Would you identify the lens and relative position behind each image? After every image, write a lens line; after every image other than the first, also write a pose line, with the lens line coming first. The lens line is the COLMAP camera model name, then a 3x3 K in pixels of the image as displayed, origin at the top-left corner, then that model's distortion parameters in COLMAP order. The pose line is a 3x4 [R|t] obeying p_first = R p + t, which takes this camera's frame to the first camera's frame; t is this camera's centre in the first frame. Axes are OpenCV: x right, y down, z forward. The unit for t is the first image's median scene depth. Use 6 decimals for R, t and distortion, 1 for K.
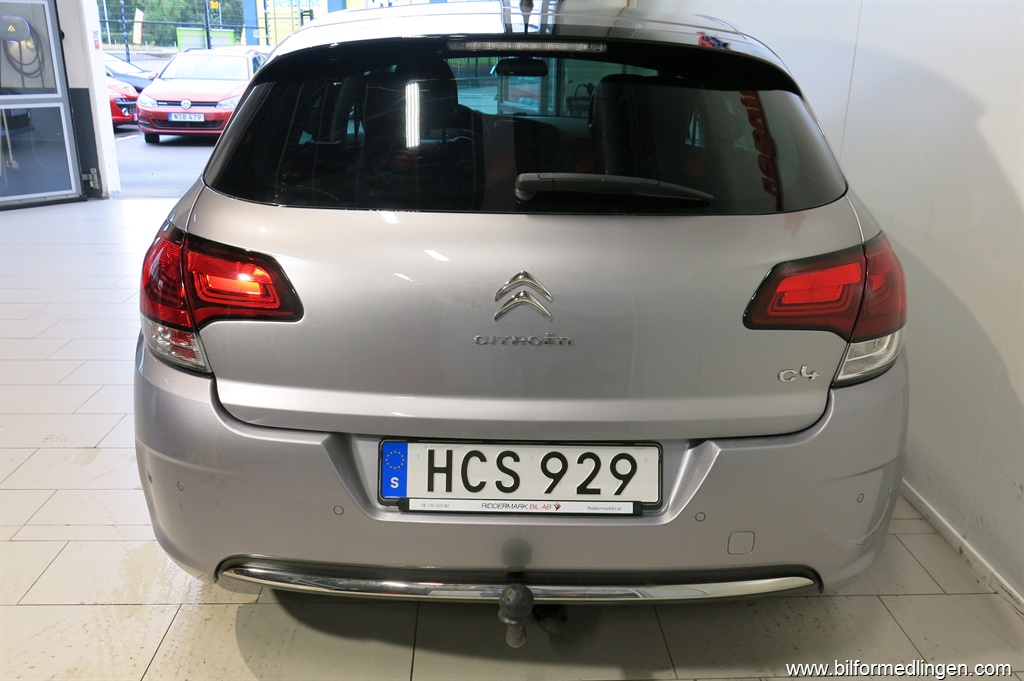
lens RADIAL K [[848.0, 0, 508.0], [0, 848.0, 348.1], [0, 0, 1]] dist [-0.021924, -0.002956]
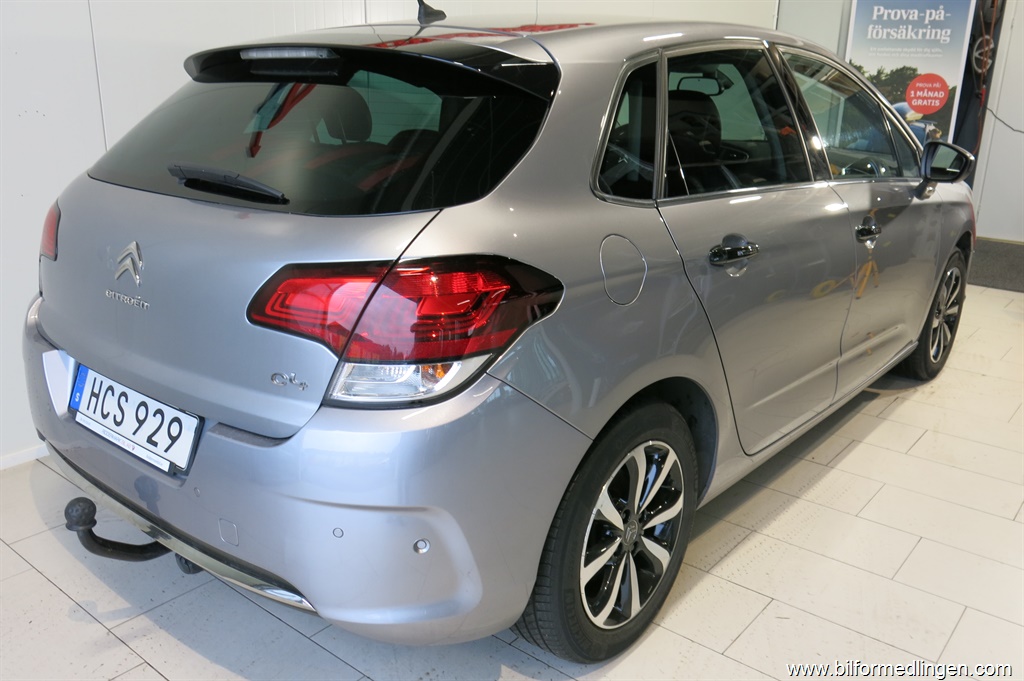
lens RADIAL K [[848.0, 0, 511.5], [0, 848.0, 340.9], [0, 0, 1]] dist [-0.021924, -0.002956]
pose [[0.771562, 0.179622, -0.610269, 1.122502], [-0.211776, 0.977117, 0.019848, -0.085664], [0.599869, 0.113926, 0.791945, 0.382894]]
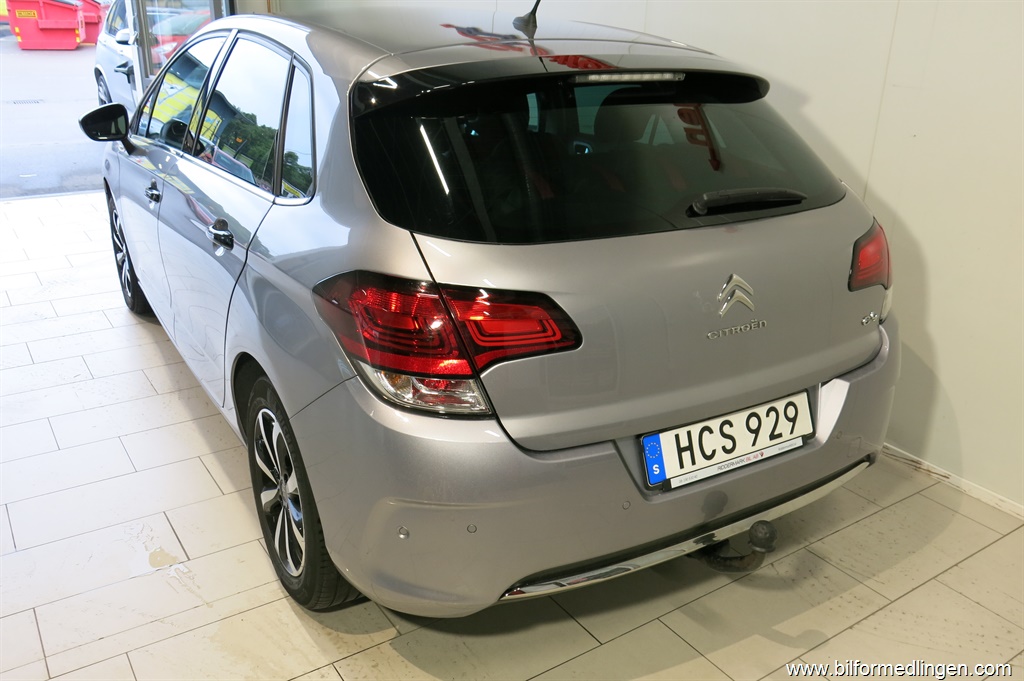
lens RADIAL K [[848.0, 0, 512.0], [0, 848.0, 336.5], [0, 0, 1]] dist [-0.021924, -0.002956]
pose [[0.854168, -0.180233, 0.487764, -0.838731], [0.160828, 0.983587, 0.081803, -0.147513], [-0.494502, 0.008572, 0.869134, 0.087075]]
